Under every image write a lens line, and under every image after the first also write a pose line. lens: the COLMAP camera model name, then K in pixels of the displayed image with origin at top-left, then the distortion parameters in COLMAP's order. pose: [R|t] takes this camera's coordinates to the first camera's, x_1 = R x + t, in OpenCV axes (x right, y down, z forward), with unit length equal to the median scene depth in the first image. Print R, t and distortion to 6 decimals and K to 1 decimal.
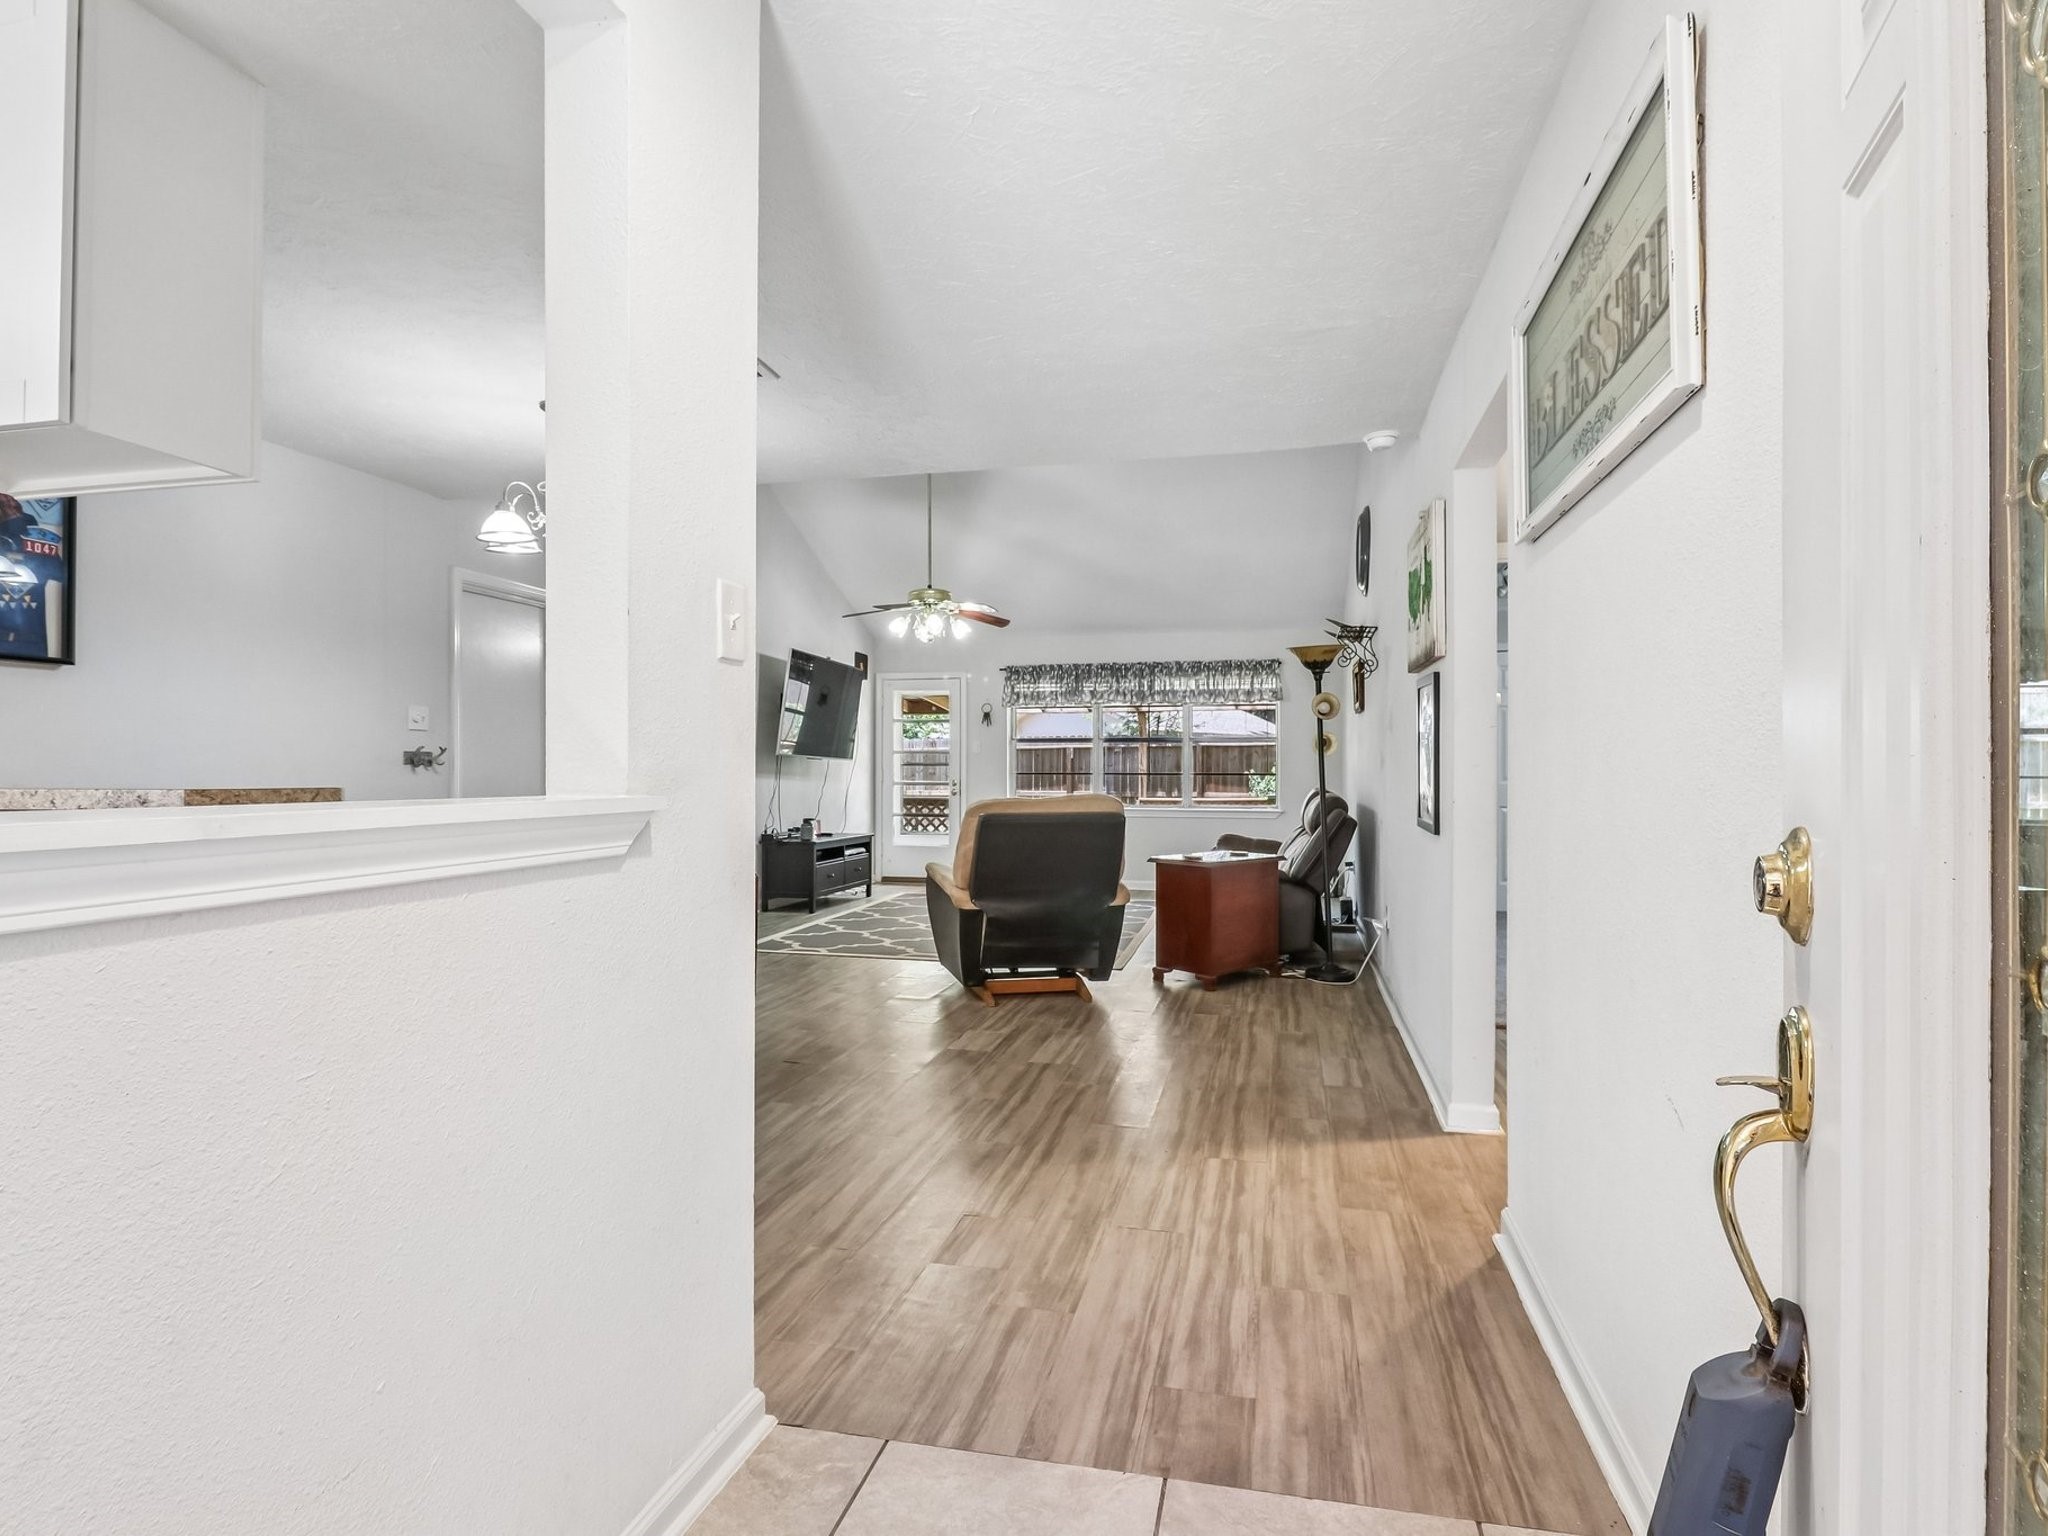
lens RADIAL K [[1099.3, 0, 1024.0], [0, 1099.3, 768.0], [0, 0, 1]] dist [0.003277, 0.000258]
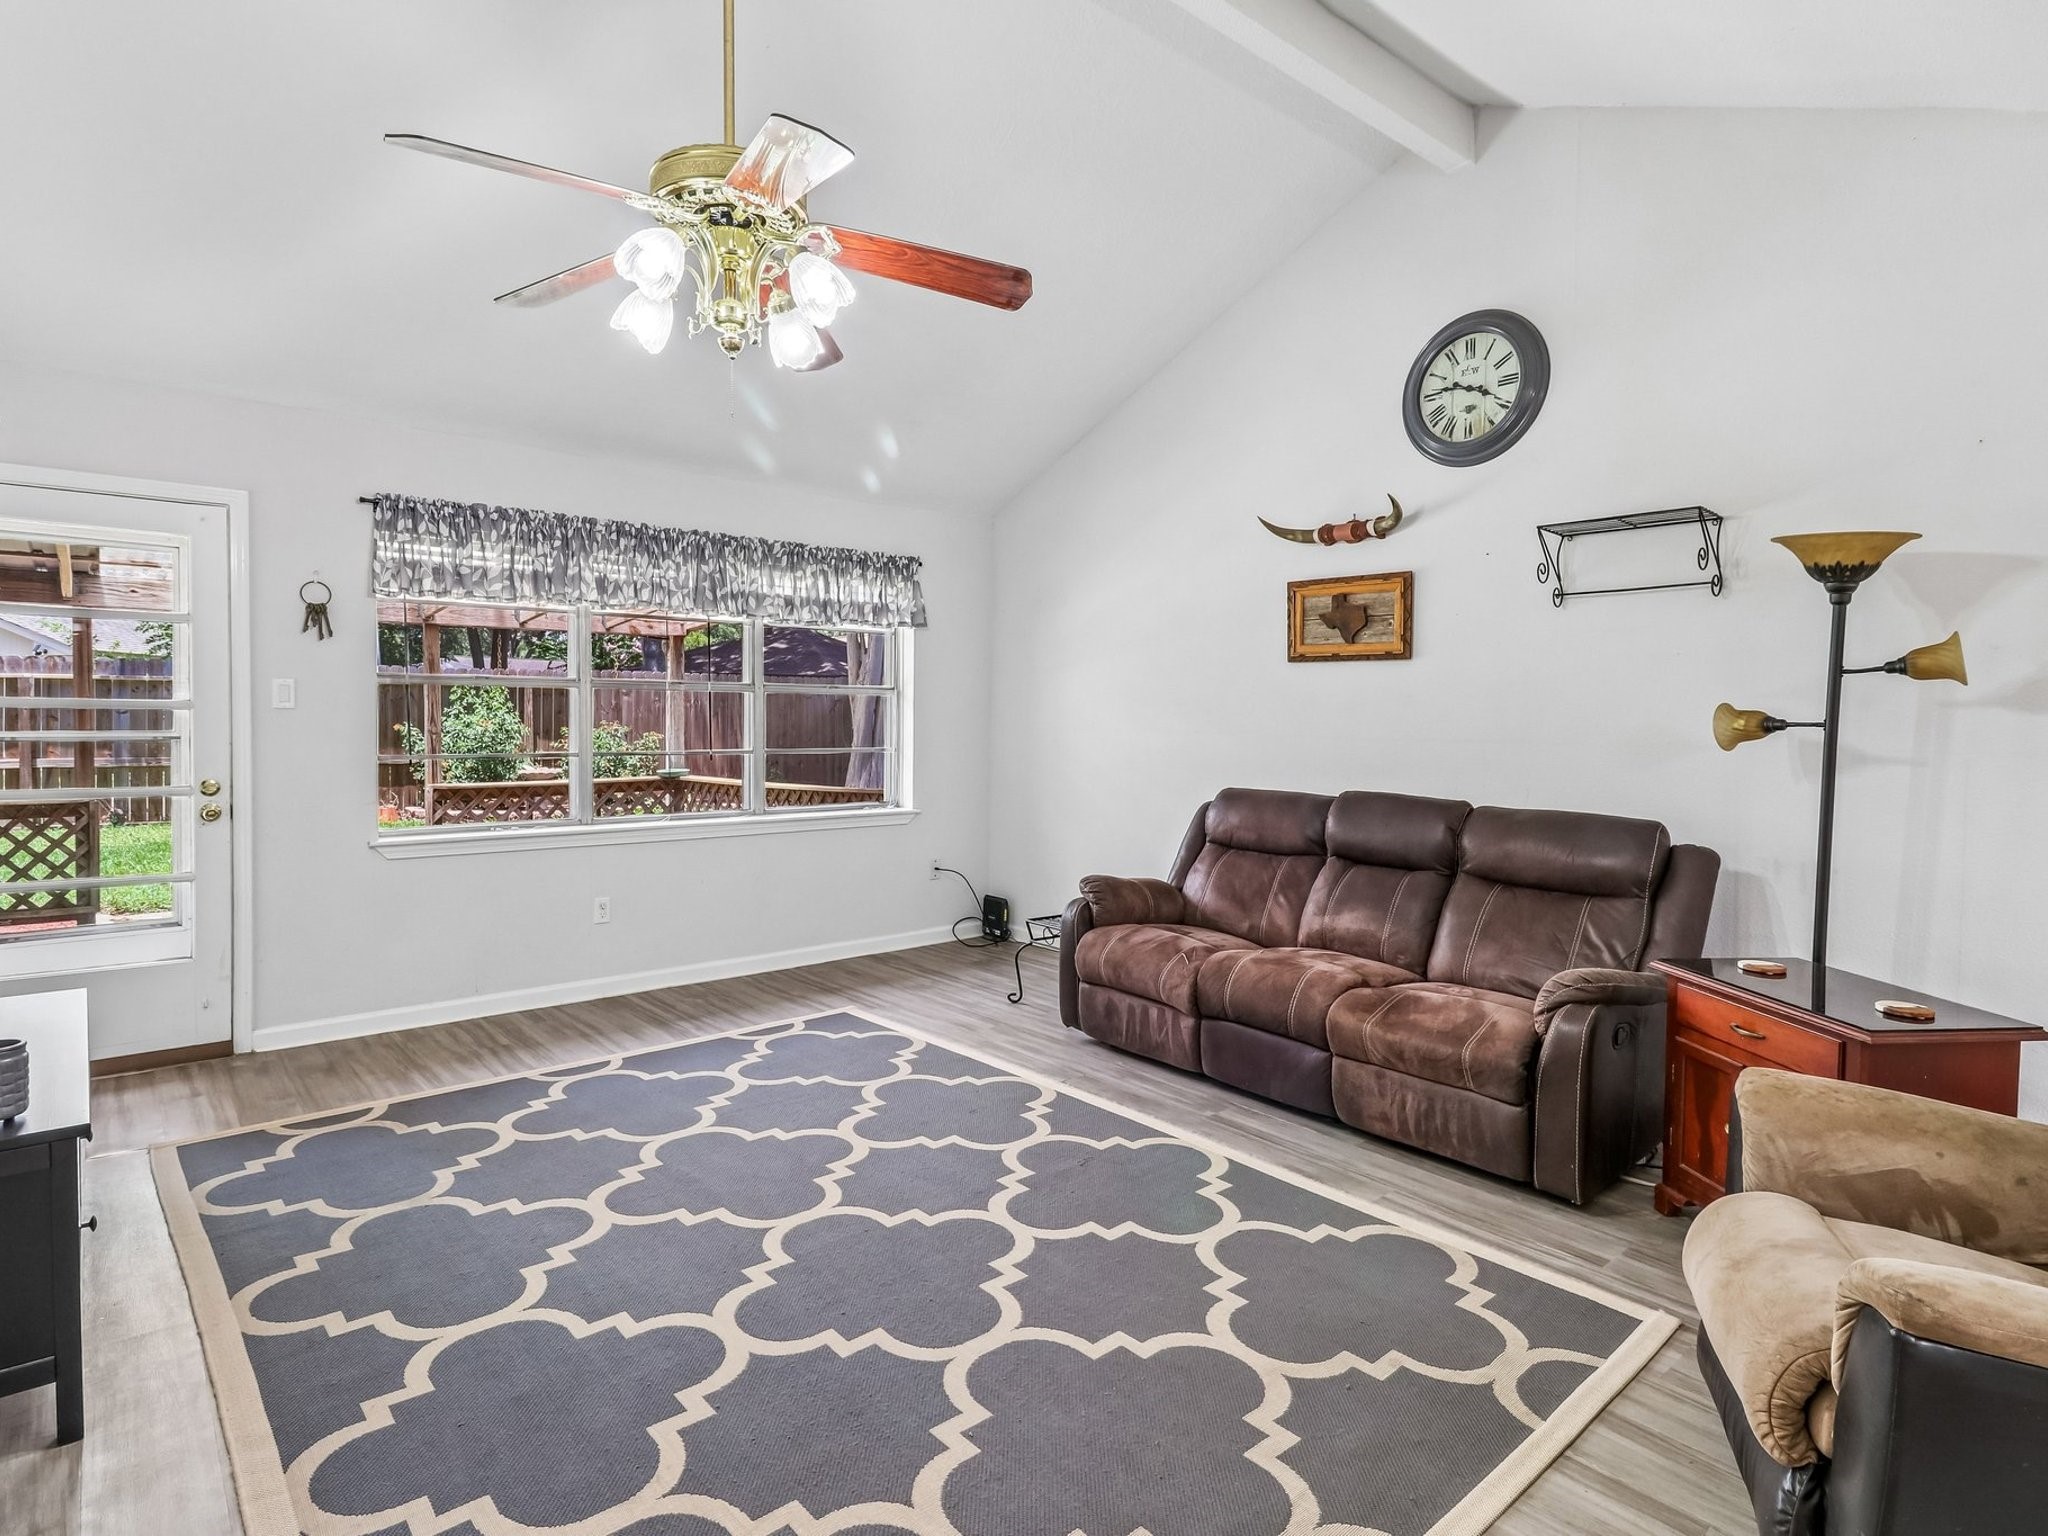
lens RADIAL K [[1099.3, 0, 1024.0], [0, 1099.3, 768.0], [0, 0, 1]] dist [0.003277, 0.000258]
pose [[0.588452, -0.033618, 0.807833, -0.216519], [-0.011630, 0.998680, 0.050032, -0.015826], [-0.808448, -0.038836, 0.587285, 0.596868]]
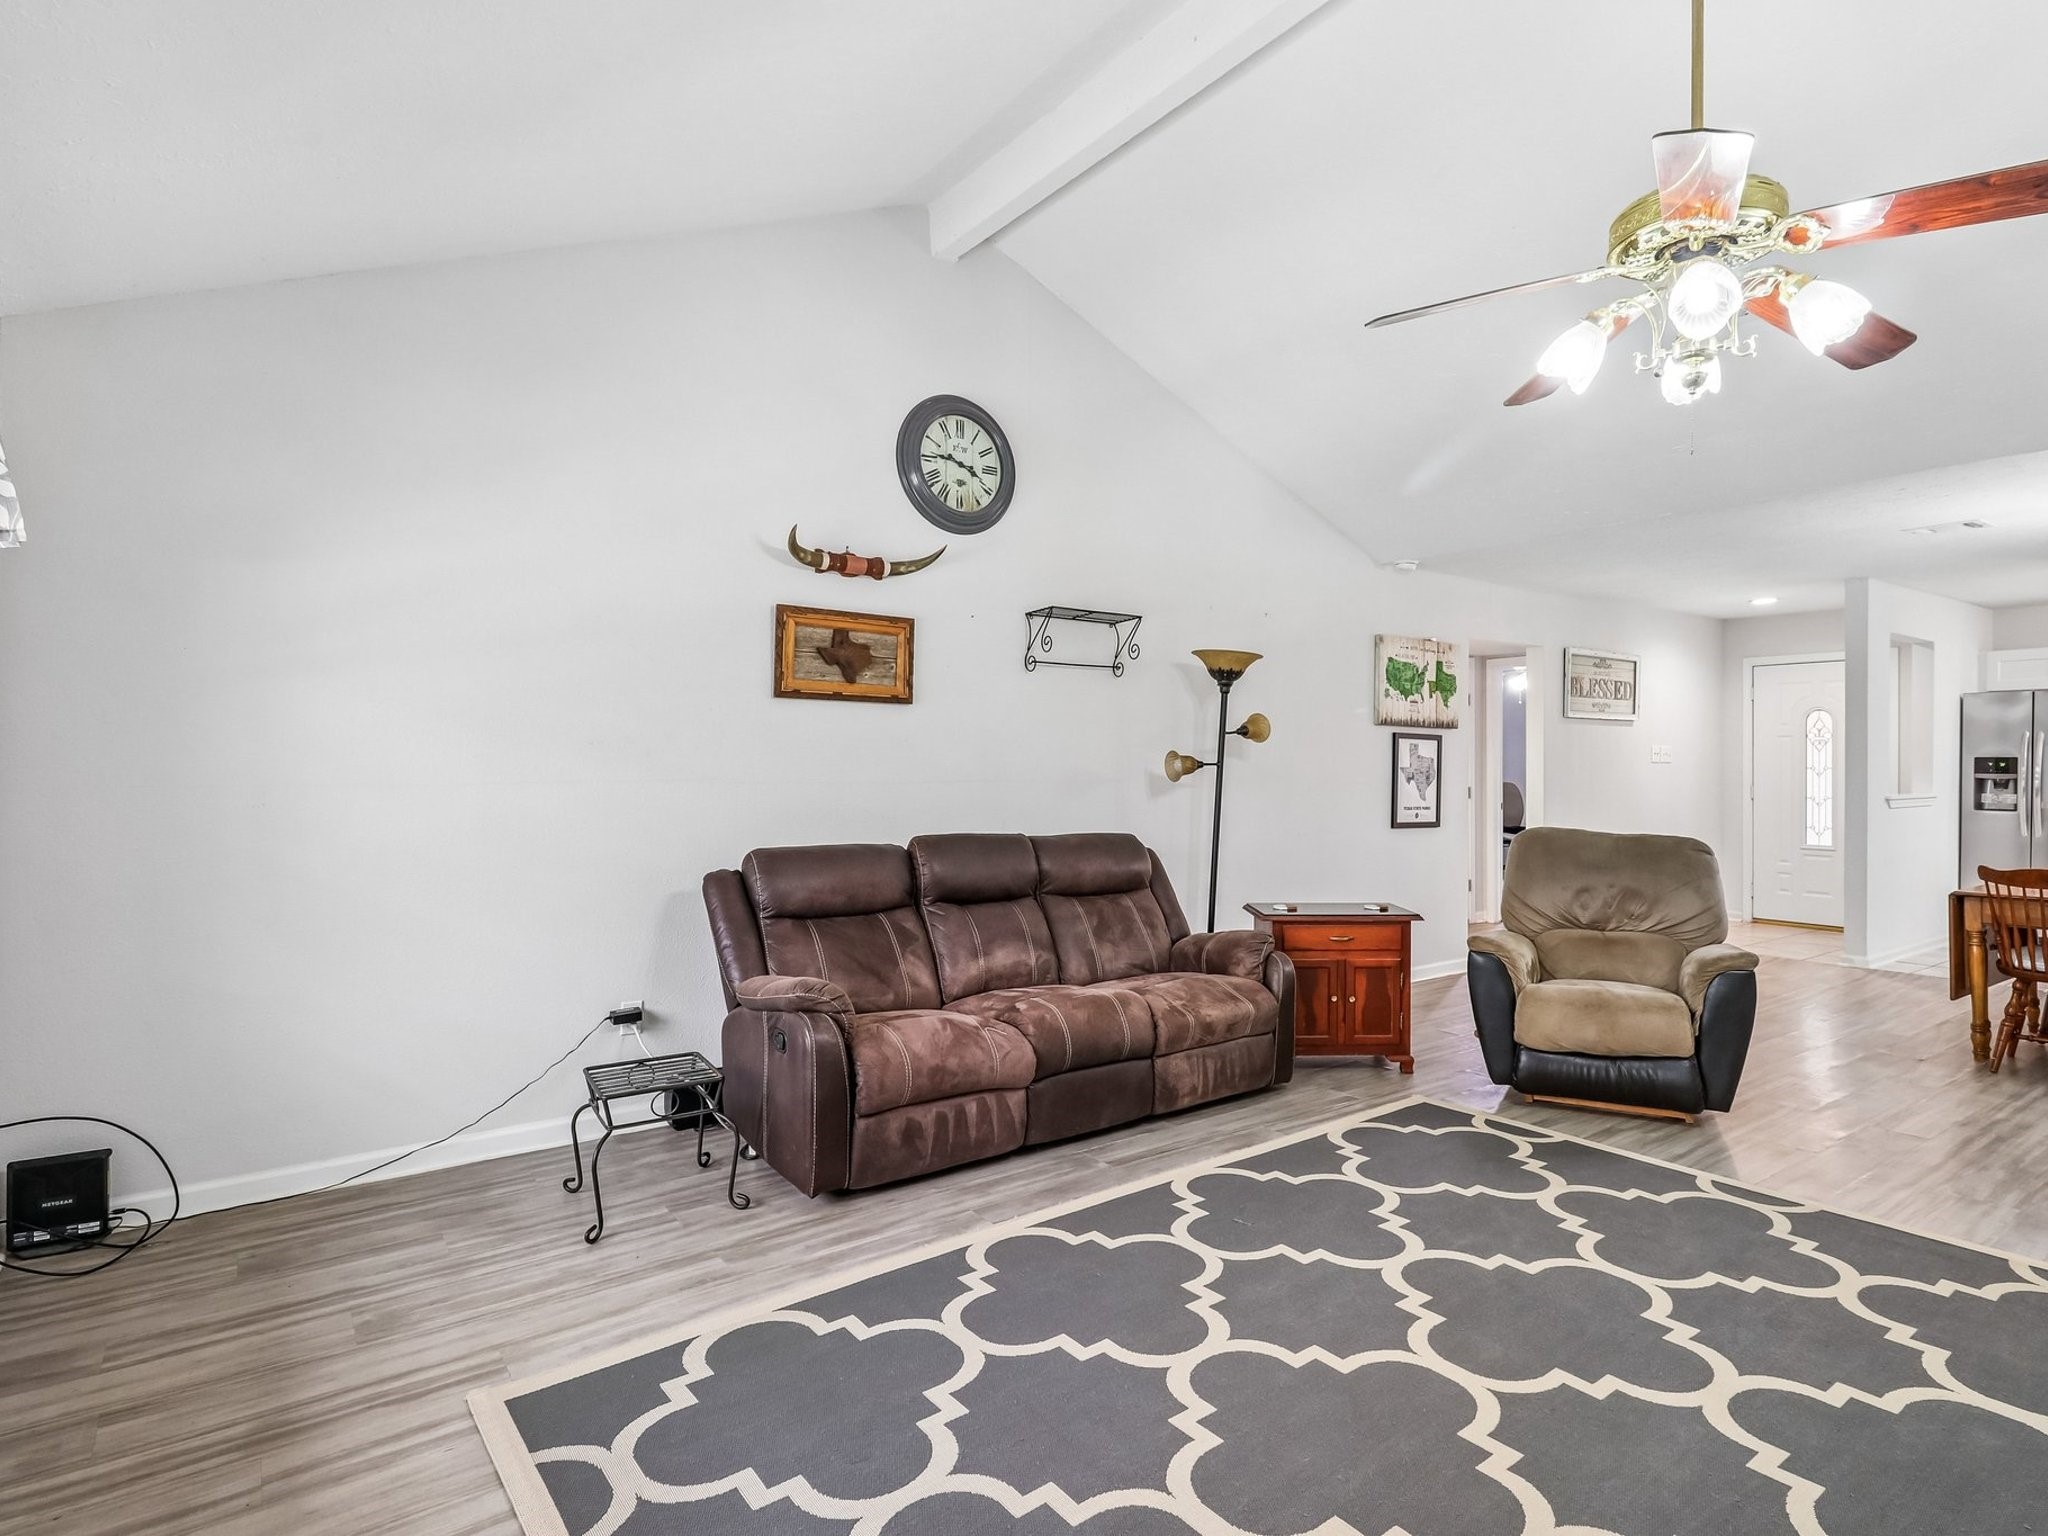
lens RADIAL K [[1146.8, 0, 1021.2], [0, 1146.8, 787.6], [0, 0, 1]] dist [0.023093, -0.027084]
pose [[-0.780943, -0.009031, 0.624537, -0.100175], [-0.000778, 0.999909, 0.013485, -0.011305], [-0.624602, 0.010045, -0.780879, 1.066464]]
